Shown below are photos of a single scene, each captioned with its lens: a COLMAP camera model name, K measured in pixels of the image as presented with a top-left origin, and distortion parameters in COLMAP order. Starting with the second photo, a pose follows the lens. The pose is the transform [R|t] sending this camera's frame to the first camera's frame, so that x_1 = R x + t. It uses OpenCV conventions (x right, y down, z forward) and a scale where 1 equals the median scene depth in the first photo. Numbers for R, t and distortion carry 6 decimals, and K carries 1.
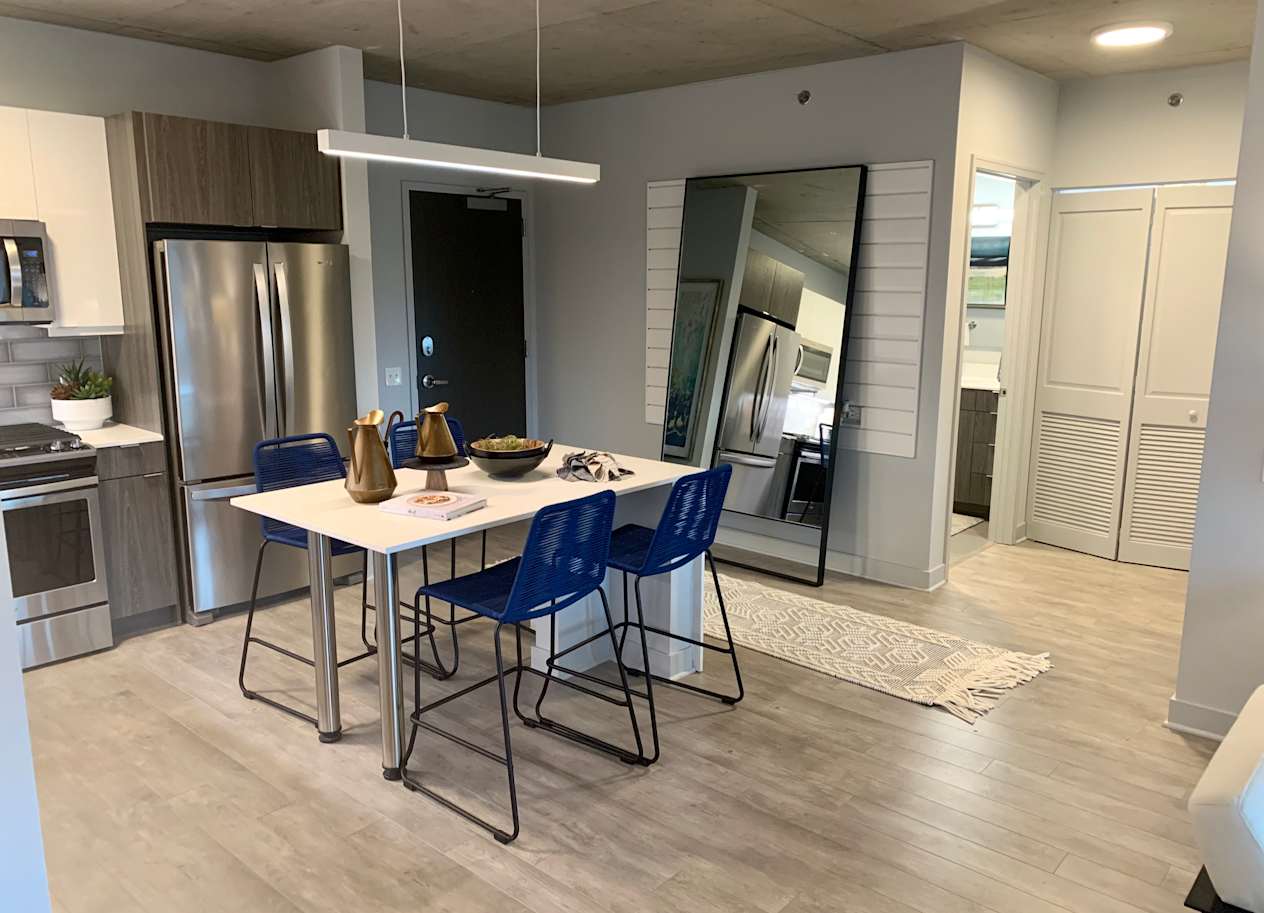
lens RADIAL K [[966.9, 0, 632.0], [0, 966.9, 456.5], [0, 0, 1]] dist [0.009564, 0.002567]
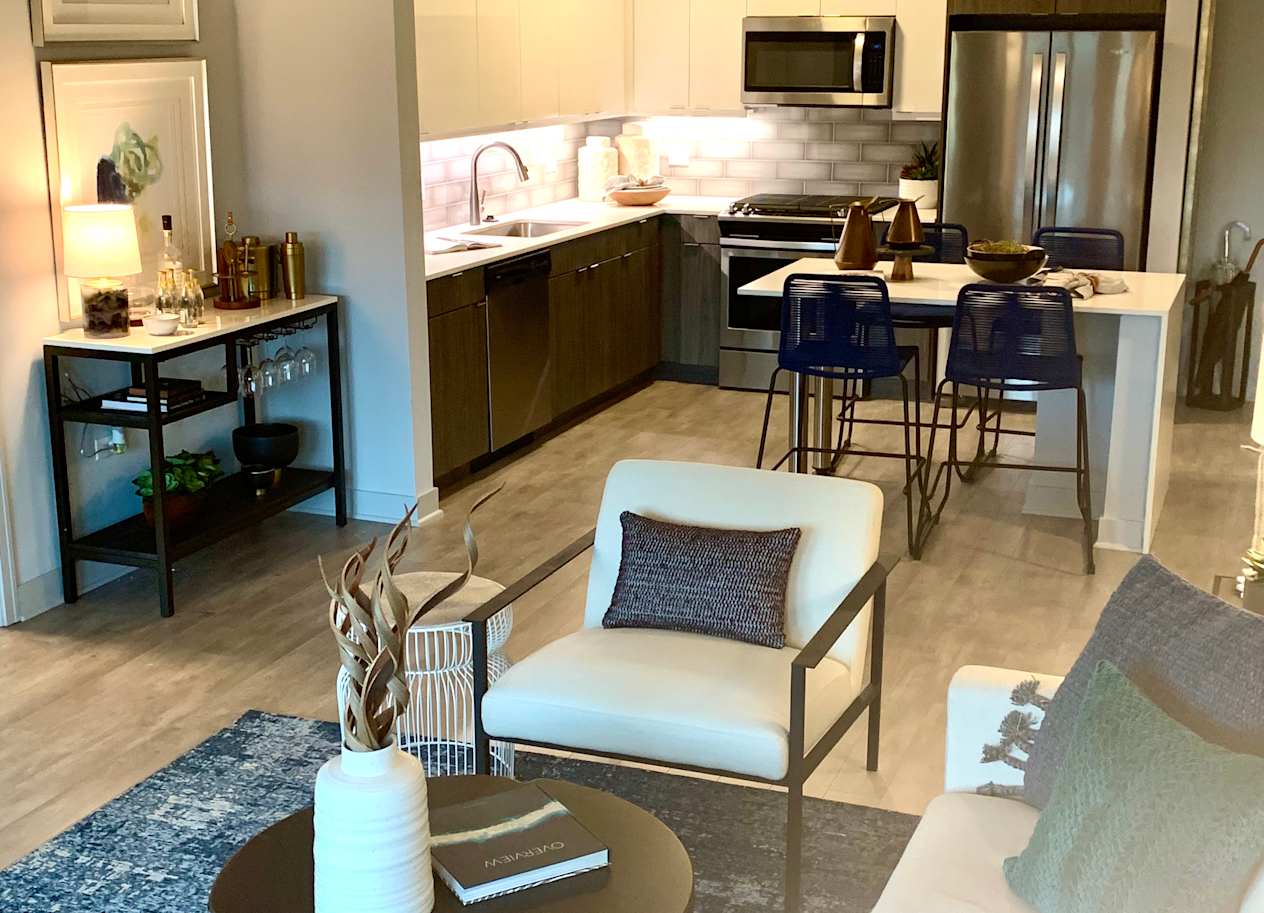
lens RADIAL K [[1689.5, 0, 632.0], [0, 1689.5, 456.5], [0, 0, 1]] dist [0.016911, 0.007012]
pose [[0.344823, 0.237034, -0.908247, 1.326517], [-0.180424, 0.966286, 0.183682, -0.057458], [0.921165, 0.100532, 0.375964, 0.019589]]
